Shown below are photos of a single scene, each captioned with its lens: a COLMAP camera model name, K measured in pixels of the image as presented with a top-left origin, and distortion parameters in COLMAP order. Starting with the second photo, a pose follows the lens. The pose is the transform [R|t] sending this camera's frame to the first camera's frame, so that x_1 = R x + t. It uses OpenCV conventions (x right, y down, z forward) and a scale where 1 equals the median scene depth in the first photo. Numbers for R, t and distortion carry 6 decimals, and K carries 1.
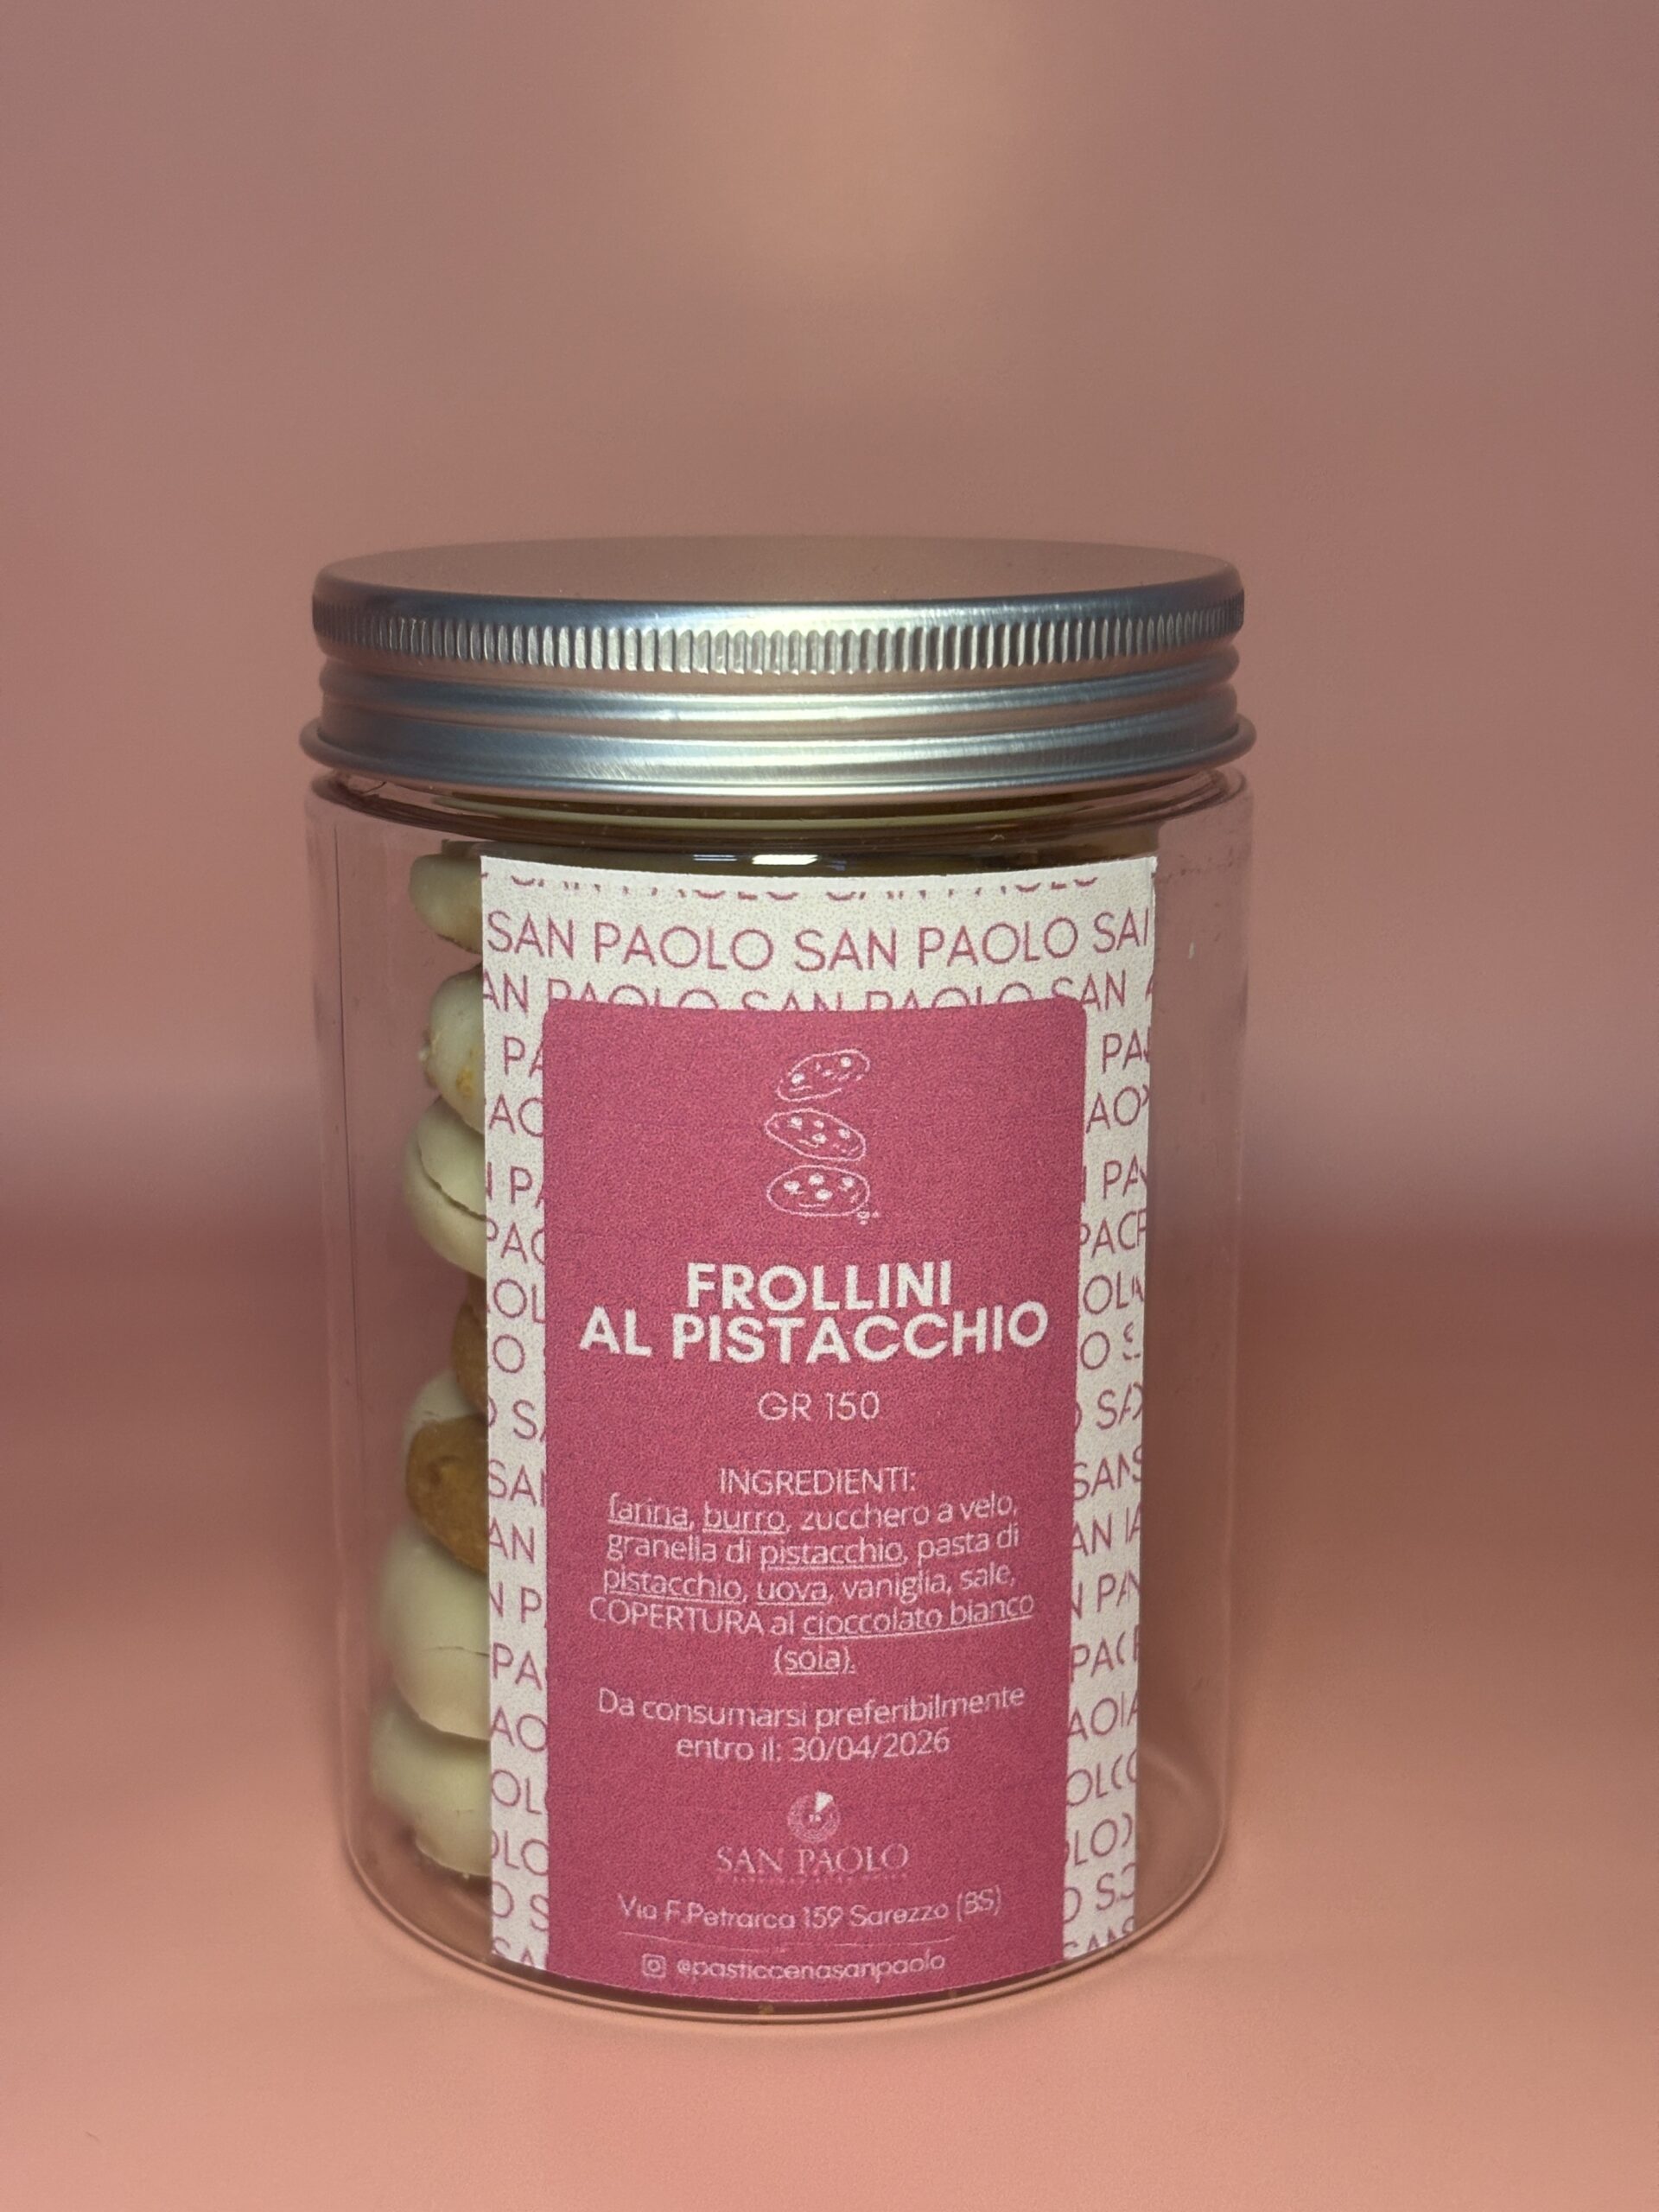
lens RADIAL K [[3372.5, 0, 829.5], [0, 3372.5, 1106.0], [0, 0, 1]] dist [0.295000, -1.310808]
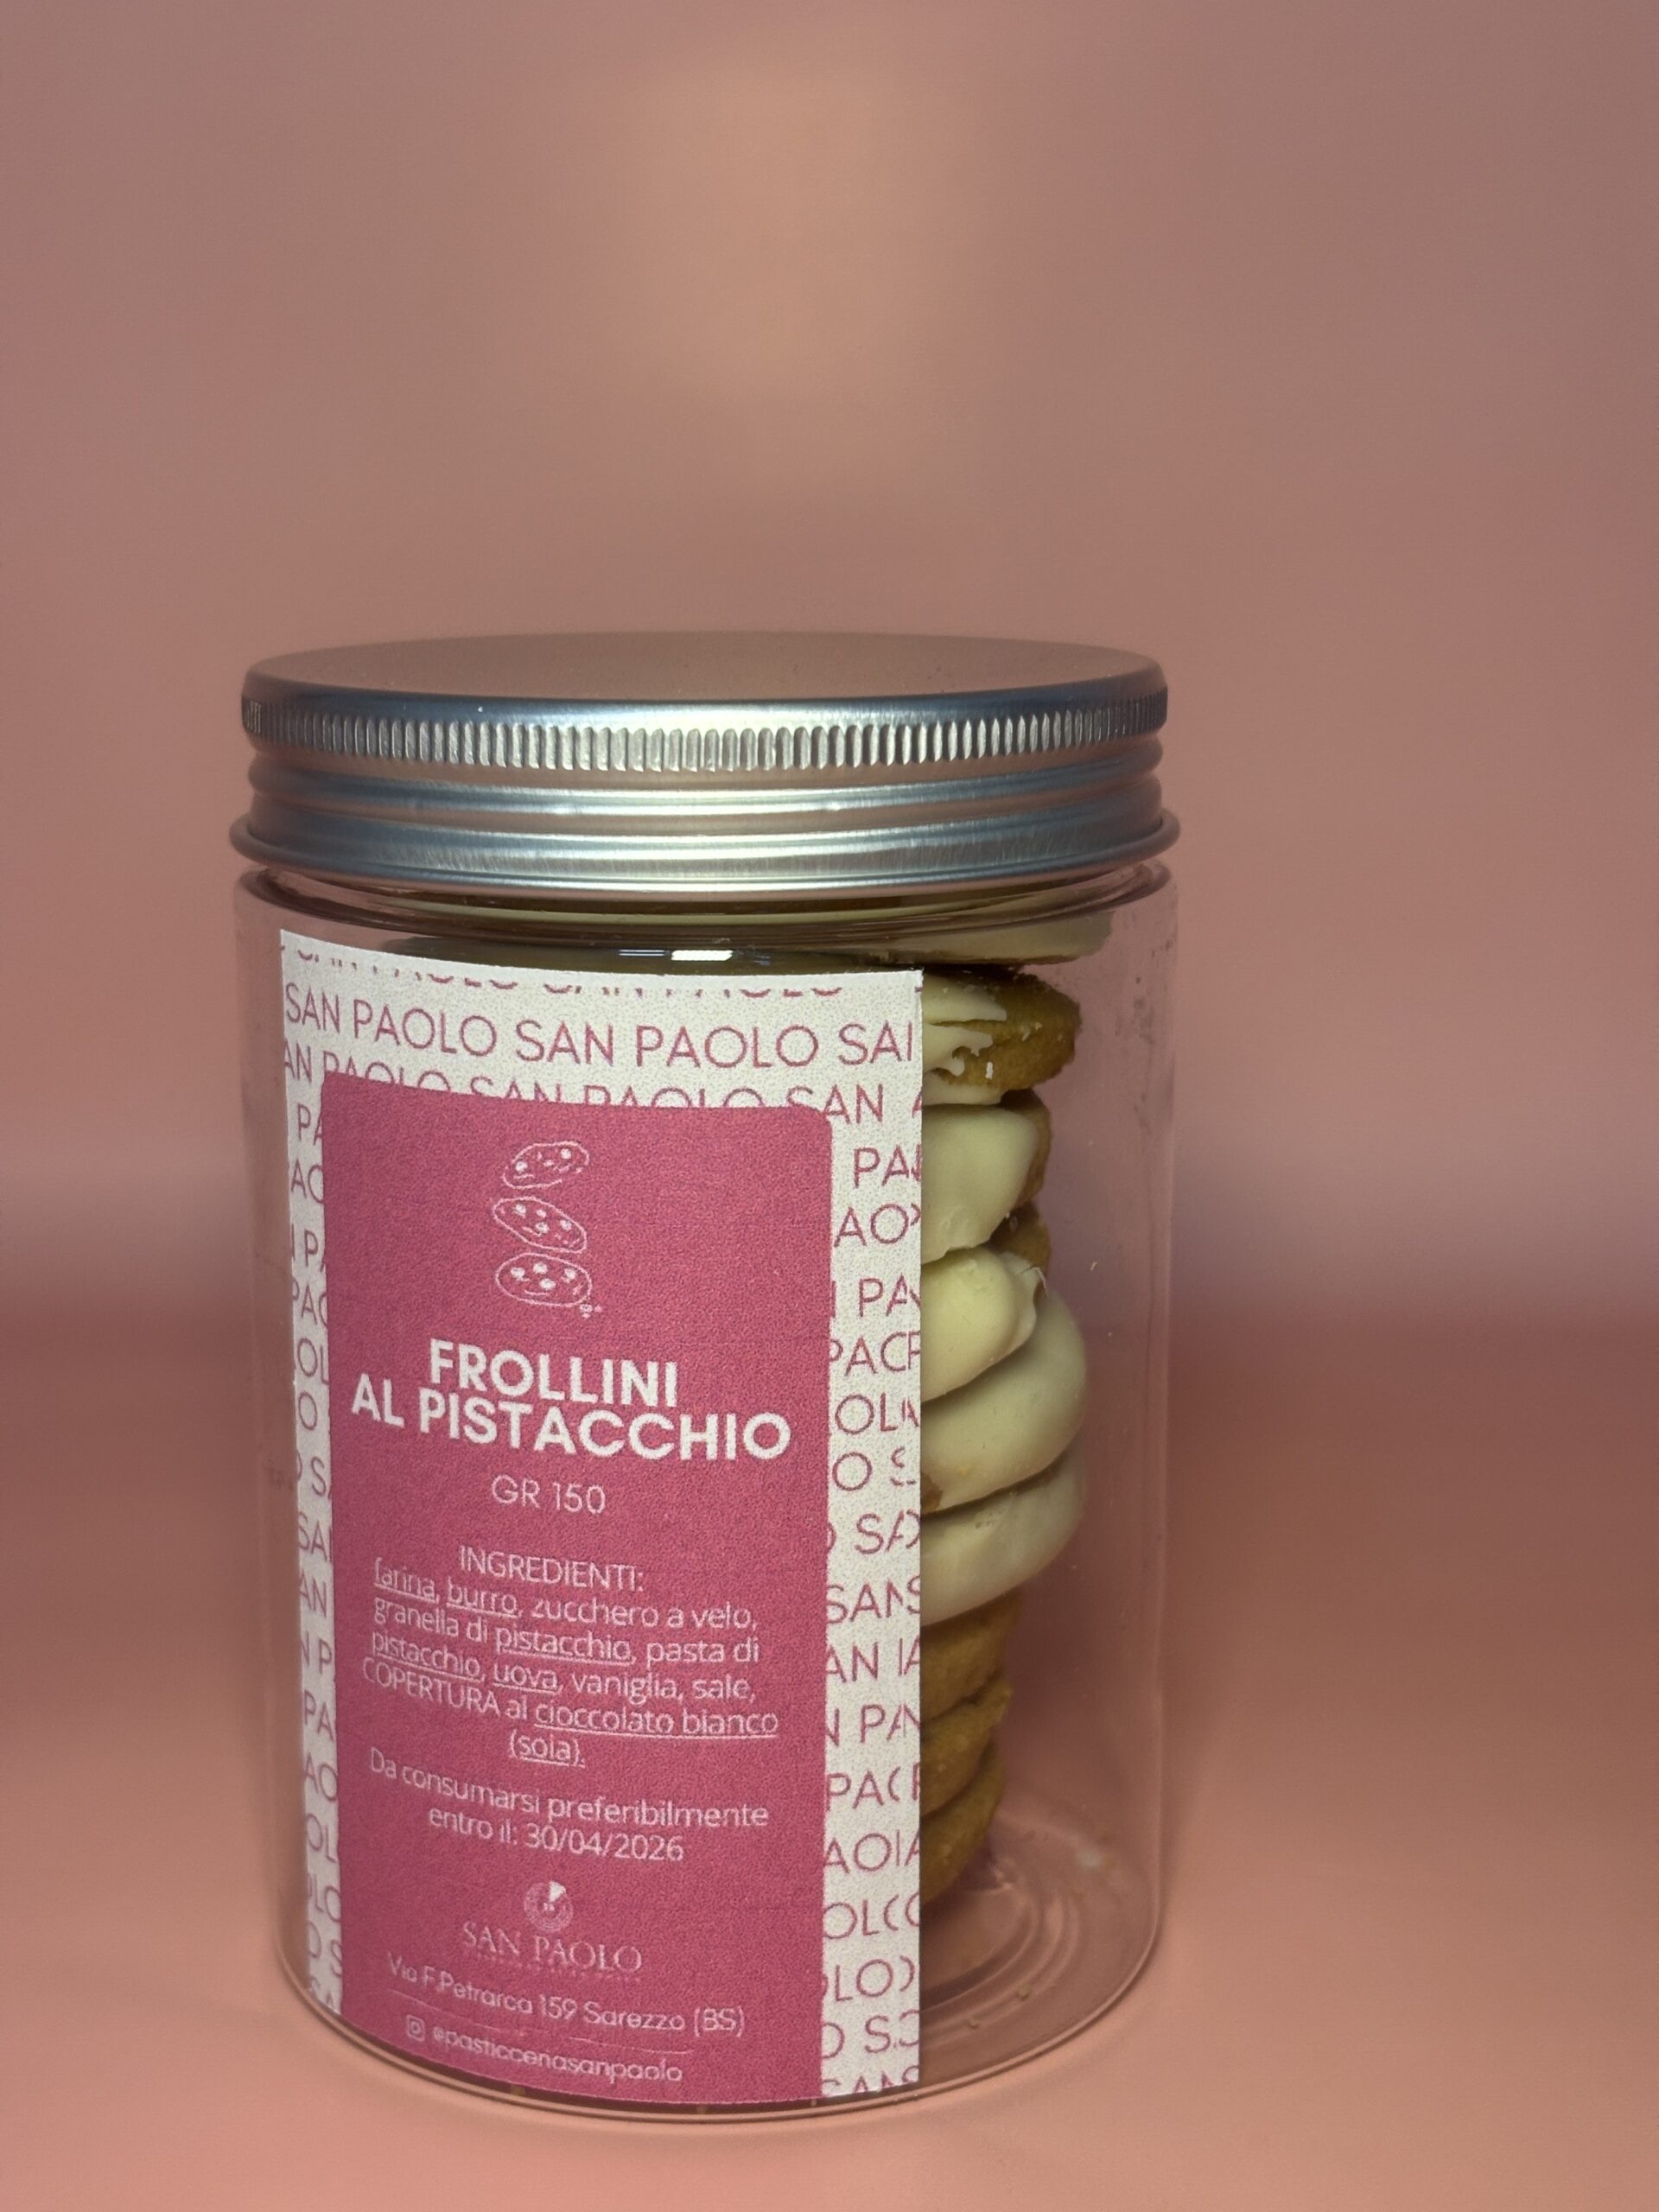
lens RADIAL K [[3372.5, 0, 829.5], [0, 3372.5, 1106.0], [0, 0, 1]] dist [0.295000, -1.310808]
pose [[0.929487, 0.074787, -0.361193, 0.426378], [-0.083314, 0.996491, -0.008072, -0.024841], [0.359322, 0.037595, 0.932456, 0.086609]]
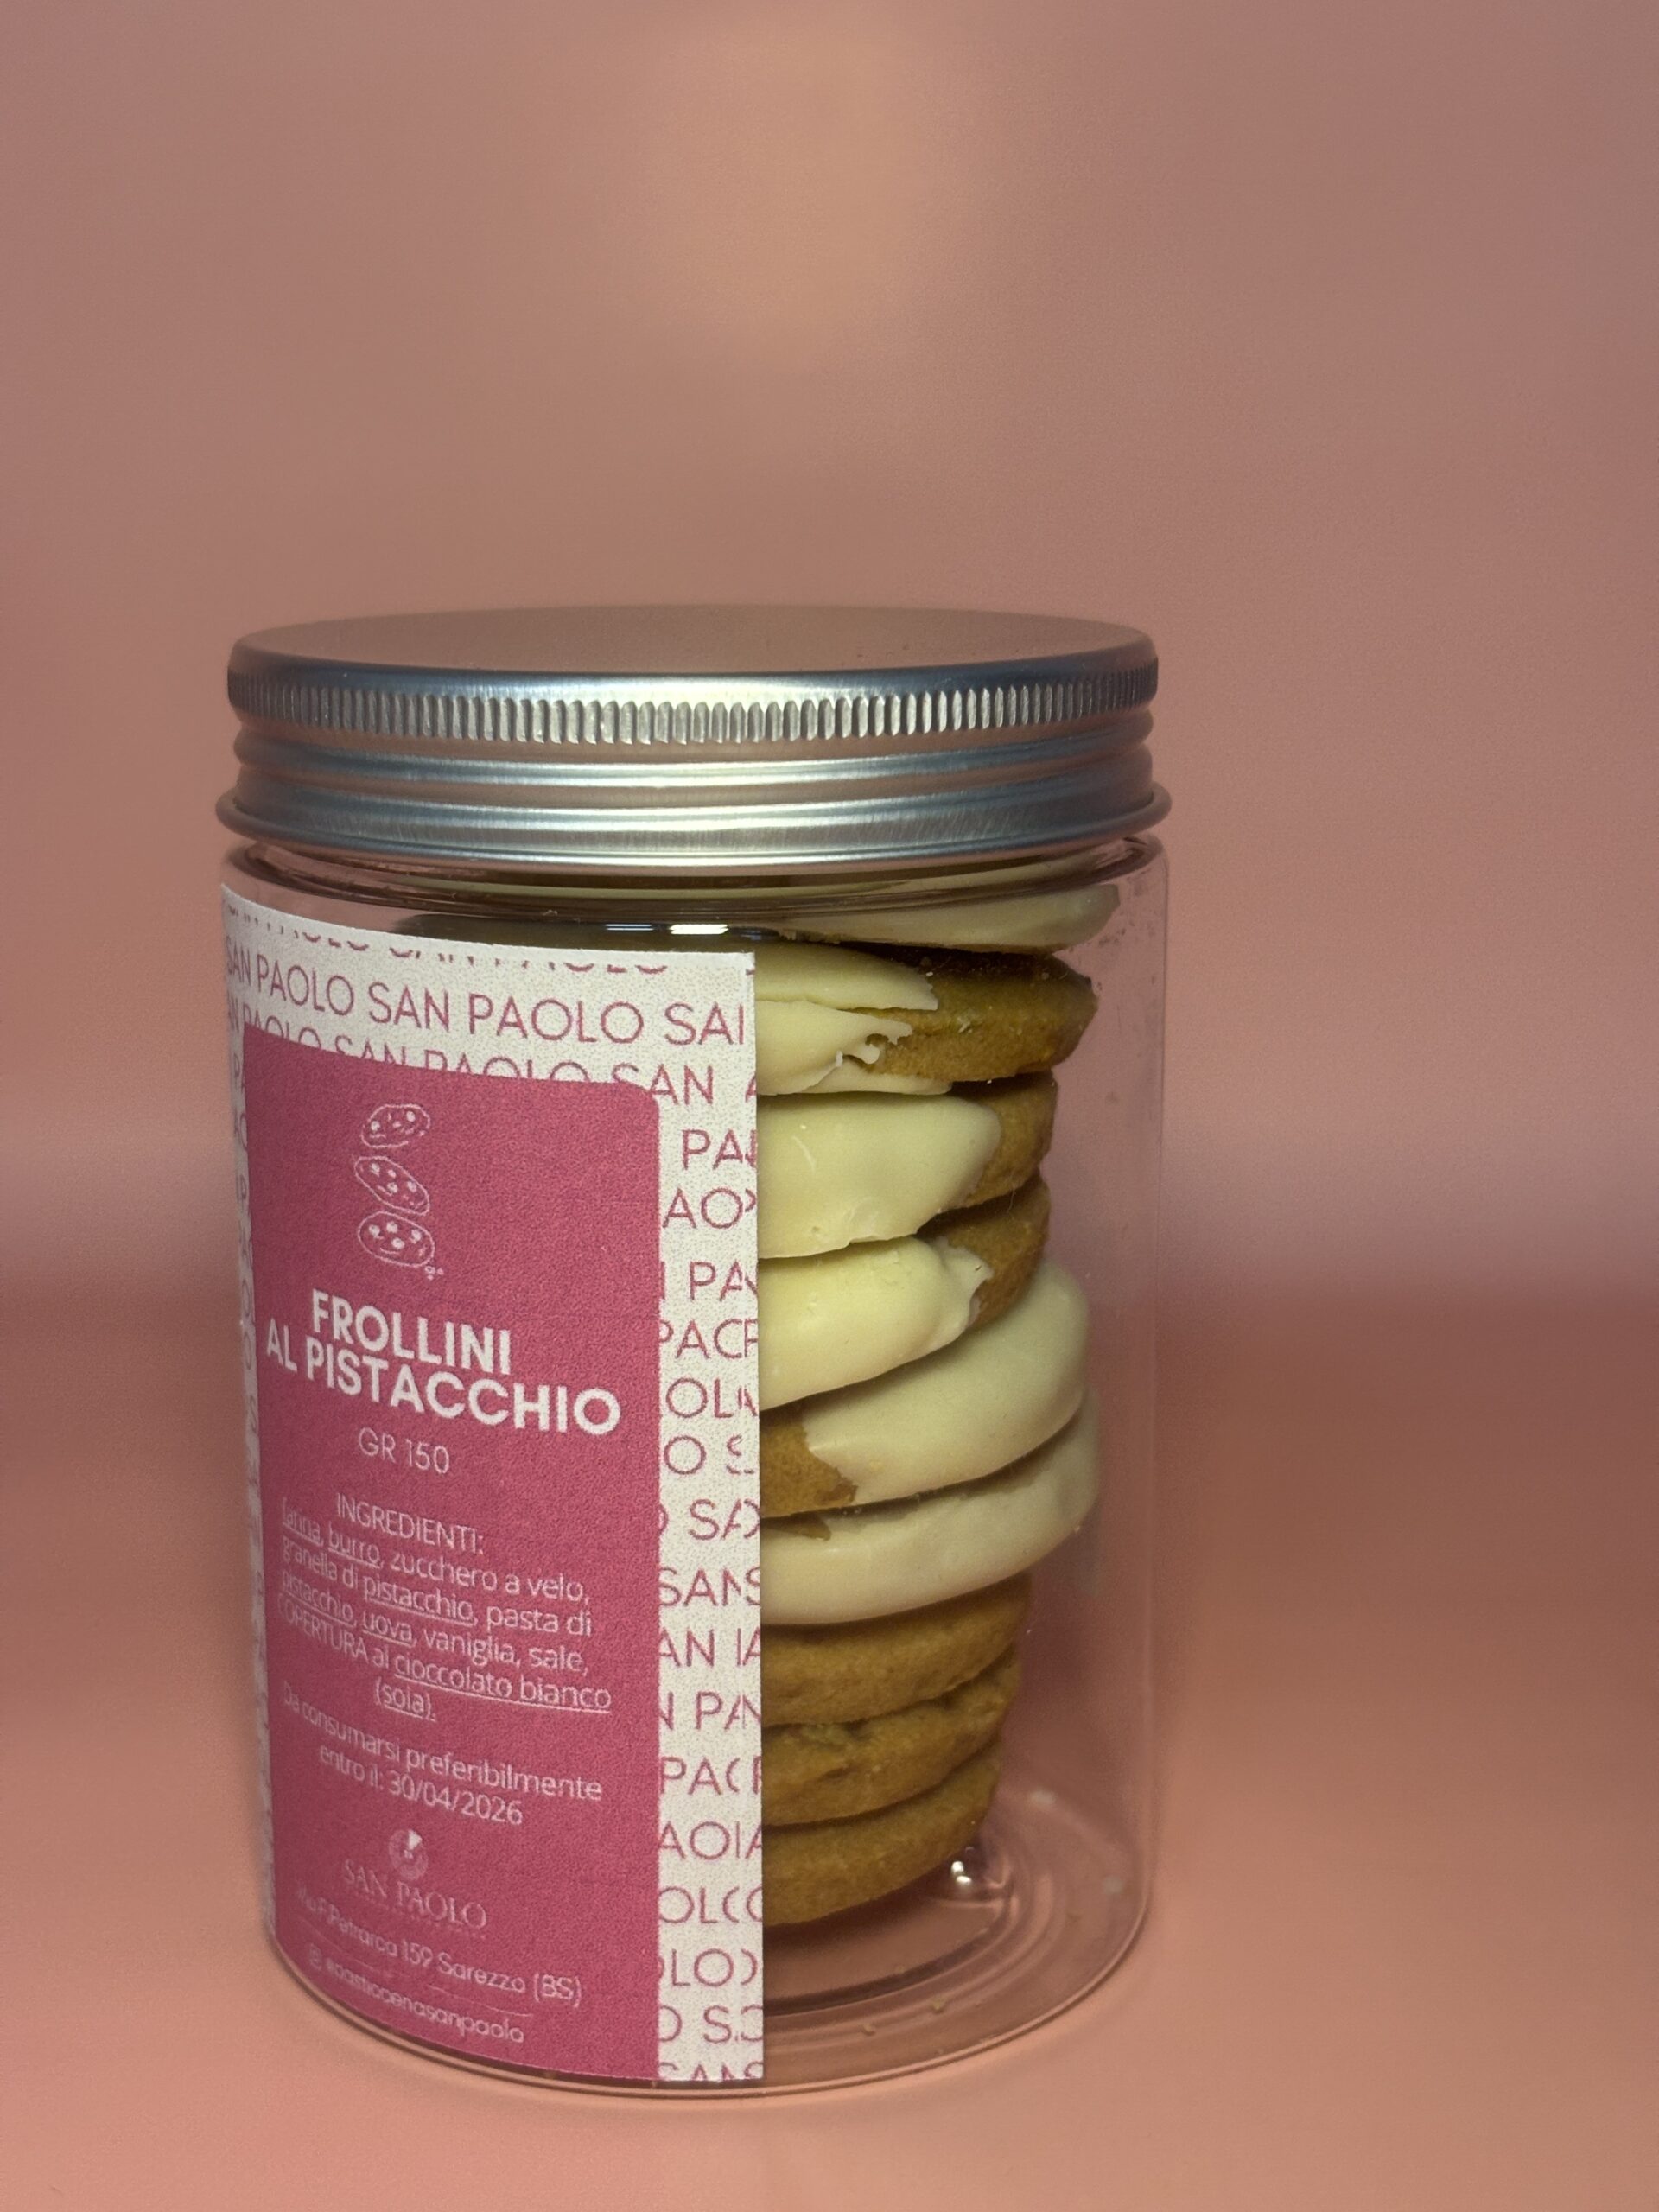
lens RADIAL K [[3372.5, 0, 829.5], [0, 3372.5, 1106.0], [0, 0, 1]] dist [0.295000, -1.310808]
pose [[0.776491, 0.131945, -0.616160, 0.708969], [-0.141457, 0.989374, 0.033599, -0.066195], [0.614046, 0.061071, 0.786904, 0.264896]]
